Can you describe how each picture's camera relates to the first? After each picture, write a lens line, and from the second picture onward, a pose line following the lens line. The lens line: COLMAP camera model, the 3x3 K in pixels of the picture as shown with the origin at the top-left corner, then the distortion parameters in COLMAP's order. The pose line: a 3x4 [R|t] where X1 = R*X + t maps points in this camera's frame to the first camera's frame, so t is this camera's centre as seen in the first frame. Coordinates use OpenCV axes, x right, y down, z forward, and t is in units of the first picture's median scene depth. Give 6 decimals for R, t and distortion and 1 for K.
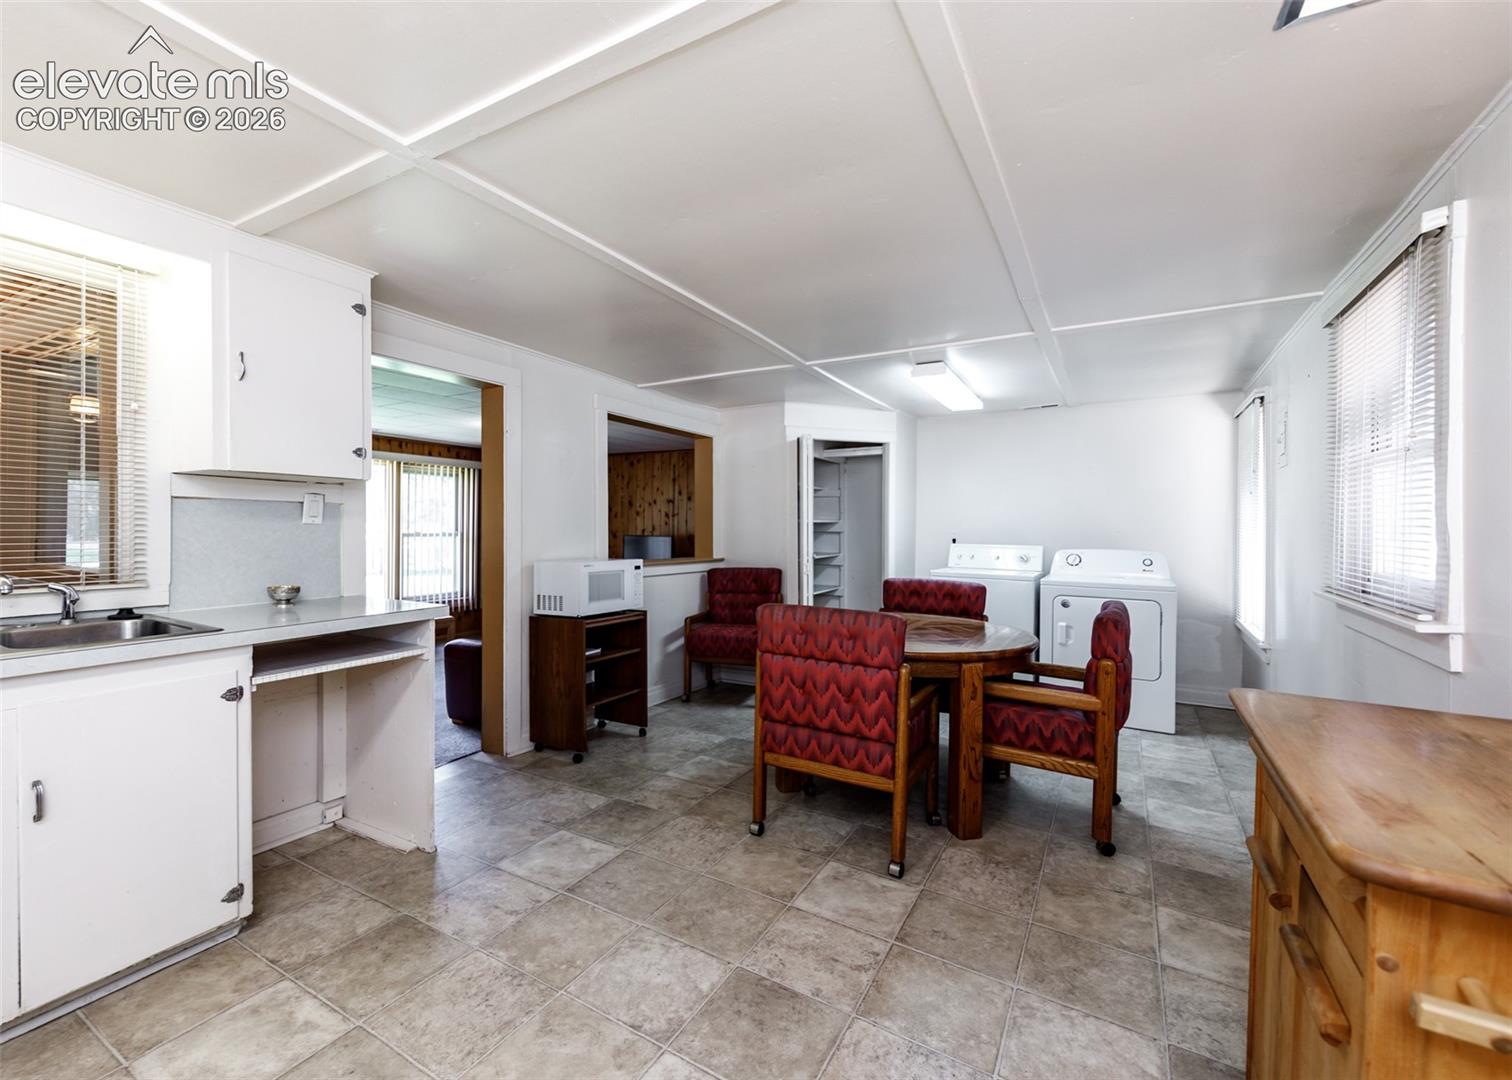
lens RADIAL K [[659.4, 0, 725.6], [0, 659.4, 533.5], [0, 0, 1]] dist [0.006703, -0.001313]
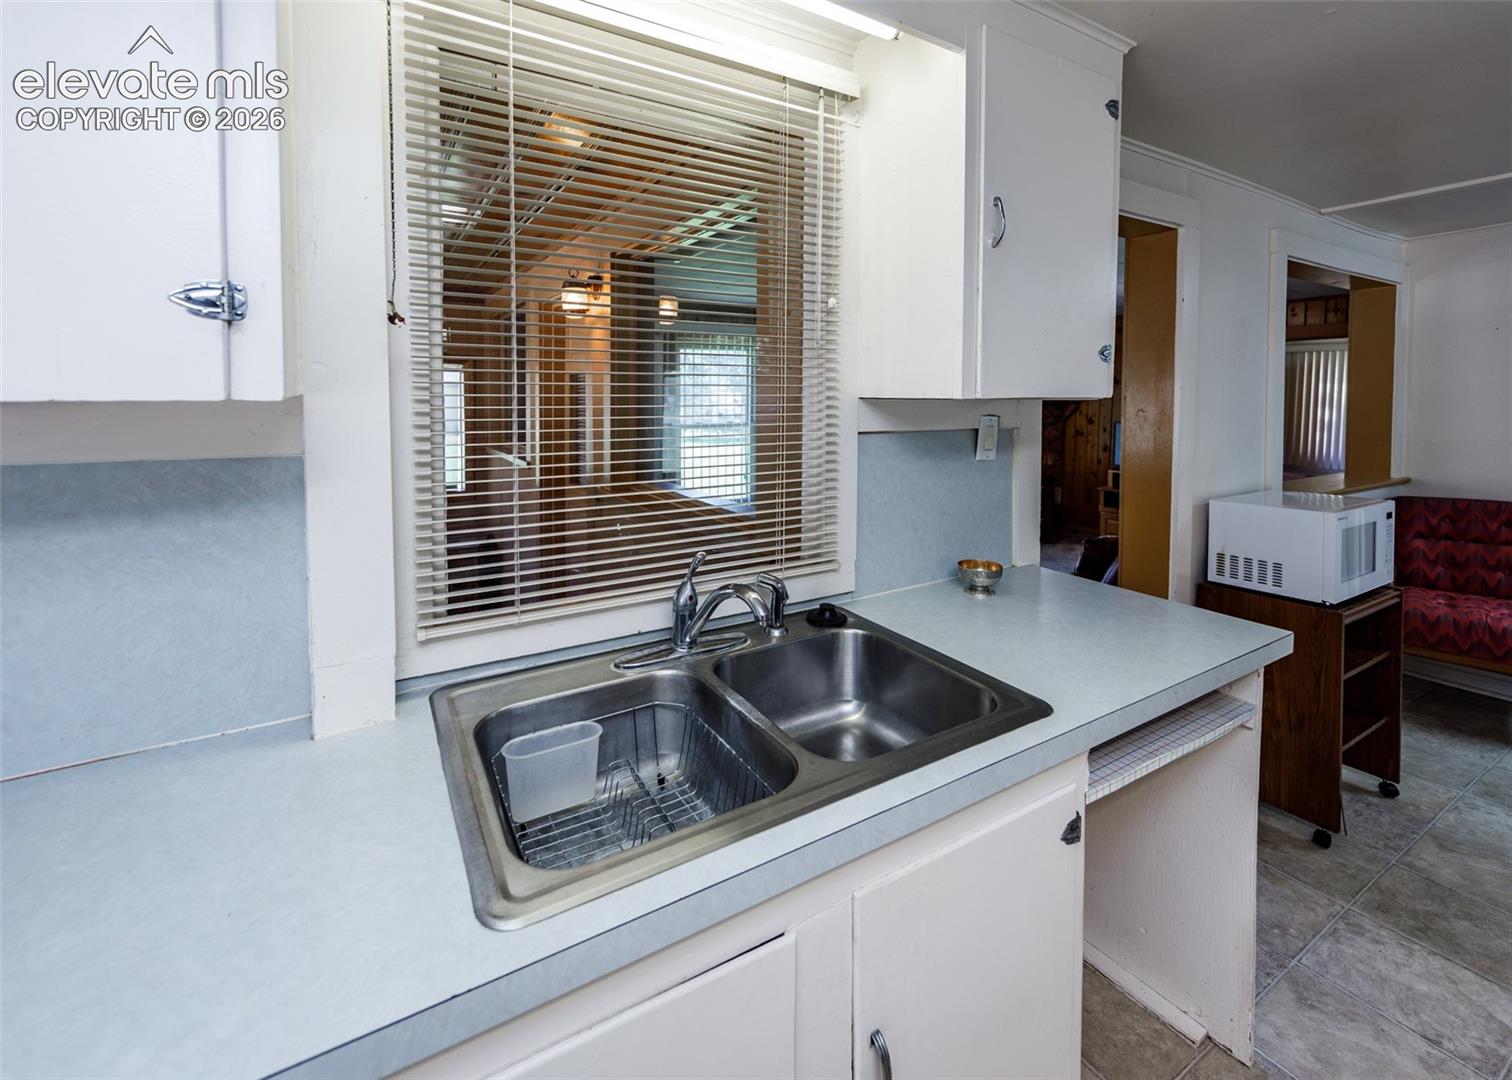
lens RADIAL K [[659.4, 0, 741.8], [0, 659.4, 422.4], [0, 0, 1]] dist [0.006703, -0.001313]
pose [[0.877746, 0.014913, -0.478894, -0.552758], [0.001449, 0.999428, 0.033778, -0.080546], [0.479124, -0.030343, 0.877223, 0.313662]]
